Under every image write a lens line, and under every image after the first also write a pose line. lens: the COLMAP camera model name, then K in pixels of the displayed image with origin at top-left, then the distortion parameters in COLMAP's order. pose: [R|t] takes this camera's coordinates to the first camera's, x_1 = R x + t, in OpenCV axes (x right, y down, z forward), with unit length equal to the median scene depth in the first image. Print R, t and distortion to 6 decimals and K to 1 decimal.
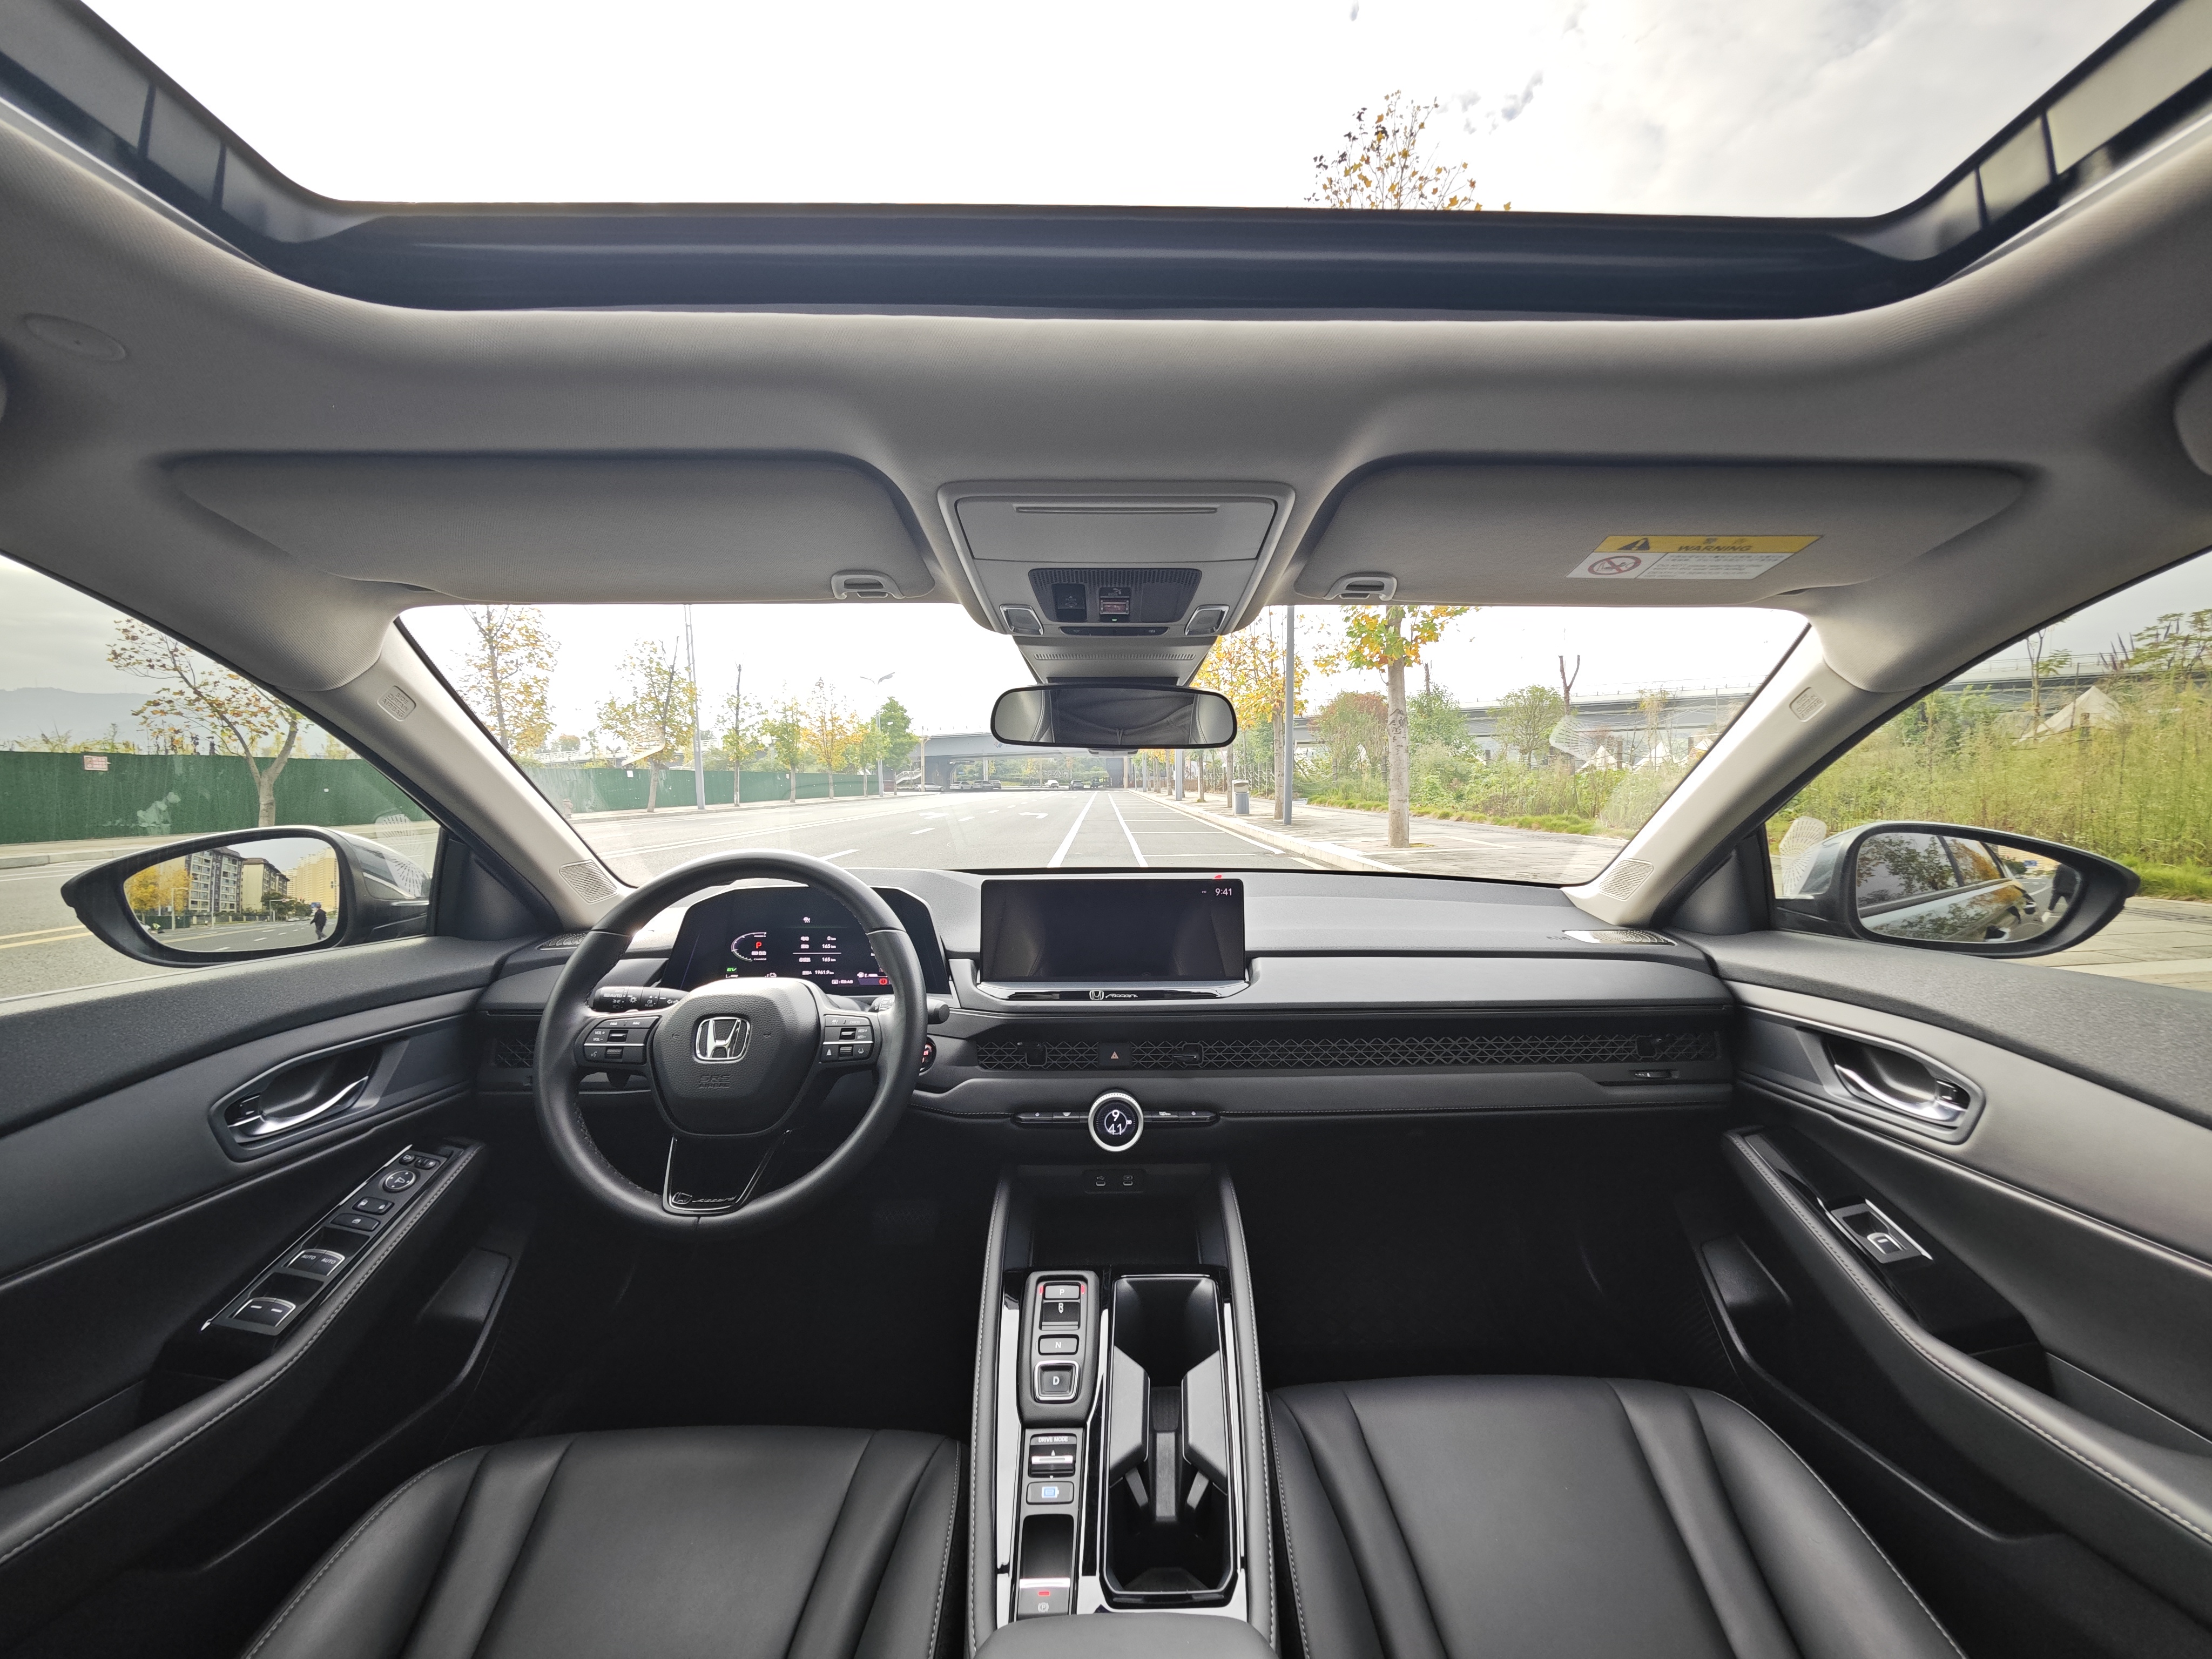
lens RADIAL K [[766.6, 0, 1104.7], [0, 766.6, 840.5], [0, 0, 1]] dist [-0.008301, -0.000014]
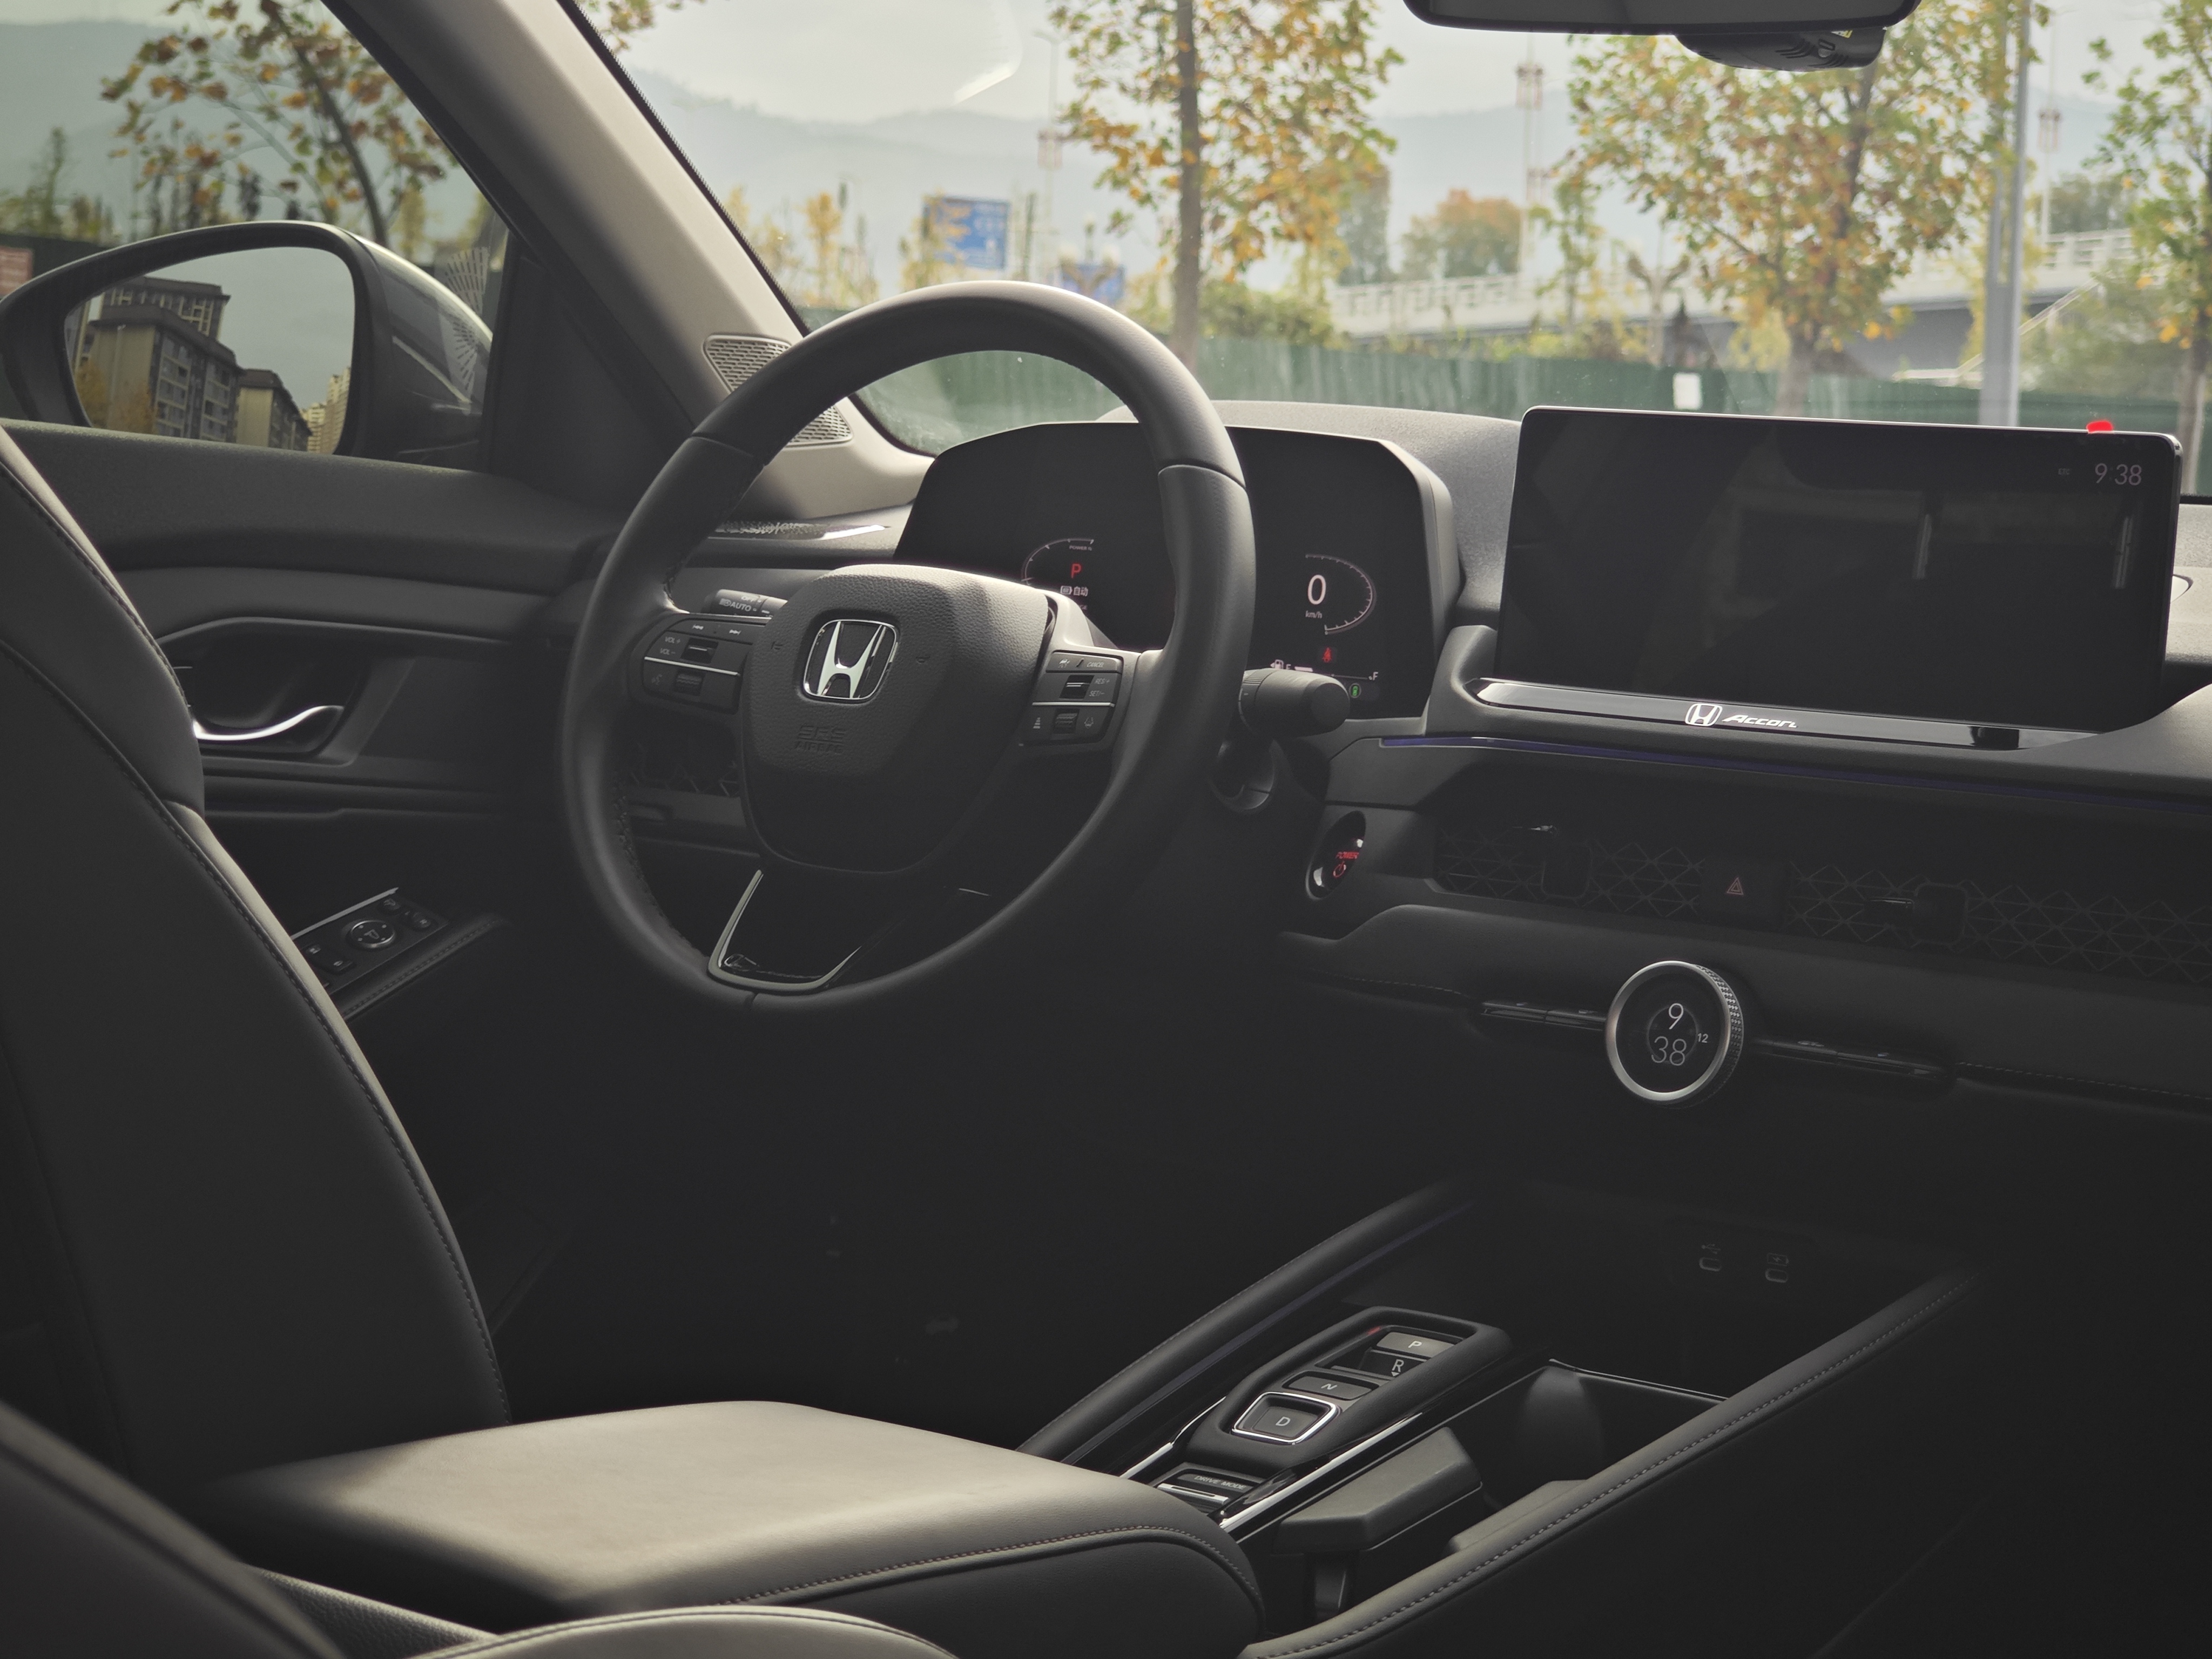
lens RADIAL K [[4772.3, 0, 1106.0], [0, 4772.3, 829.5], [0, 0, 1]] dist [0.006399, 0.343831]
pose [[0.765426, 0.088109, -0.637463, 0.161122], [-0.095207, 0.995186, 0.023235, 0.029781], [0.636442, 0.042907, 0.770130, -0.124455]]
